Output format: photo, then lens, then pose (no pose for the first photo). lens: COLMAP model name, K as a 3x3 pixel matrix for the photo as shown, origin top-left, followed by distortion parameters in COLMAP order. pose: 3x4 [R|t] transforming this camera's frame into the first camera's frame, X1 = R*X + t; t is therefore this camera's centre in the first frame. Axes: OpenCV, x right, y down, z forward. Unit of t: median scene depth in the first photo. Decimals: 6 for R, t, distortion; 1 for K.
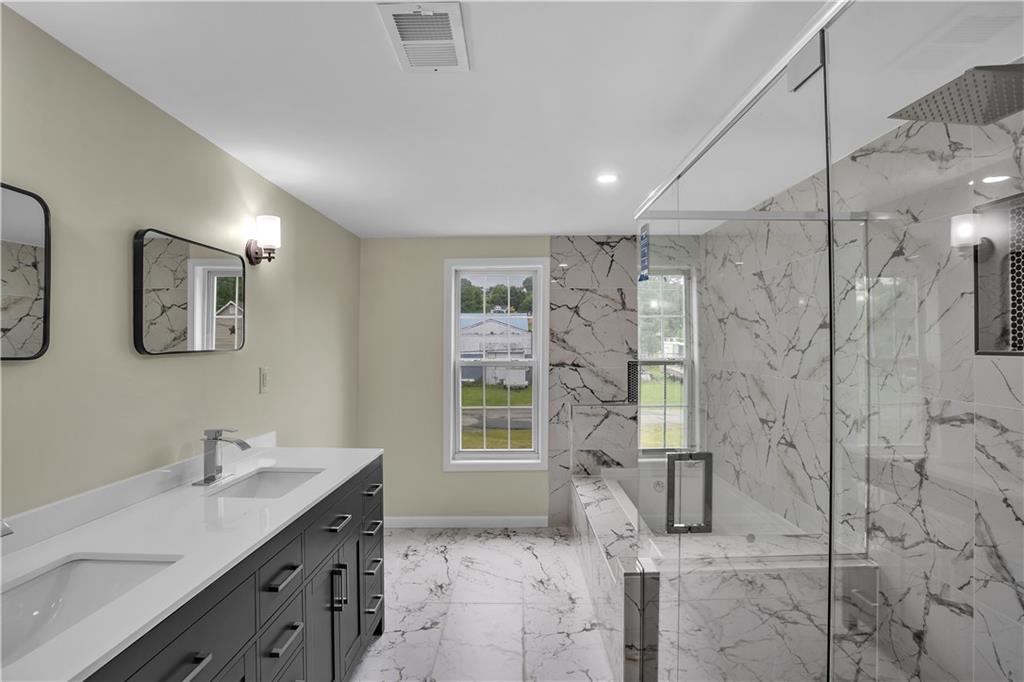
lens RADIAL K [[501.4, 0, 512.0], [0, 501.4, 341.0], [0, 0, 1]] dist [-0.078081, 0.034450]
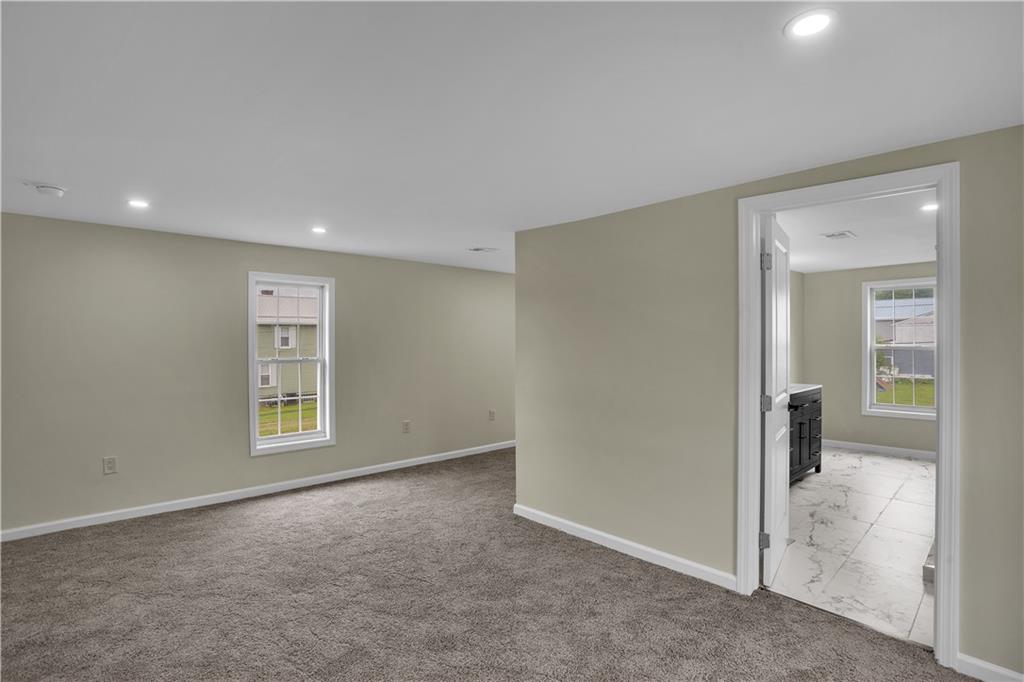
lens RADIAL K [[501.4, 0, 512.0], [0, 501.4, 341.0], [0, 0, 1]] dist [-0.078081, 0.034450]
pose [[0.692720, -0.003372, -0.721199, 0.599964], [0.010368, 0.999932, 0.005283, 0.013944], [0.721132, -0.011137, 0.692708, -2.553005]]
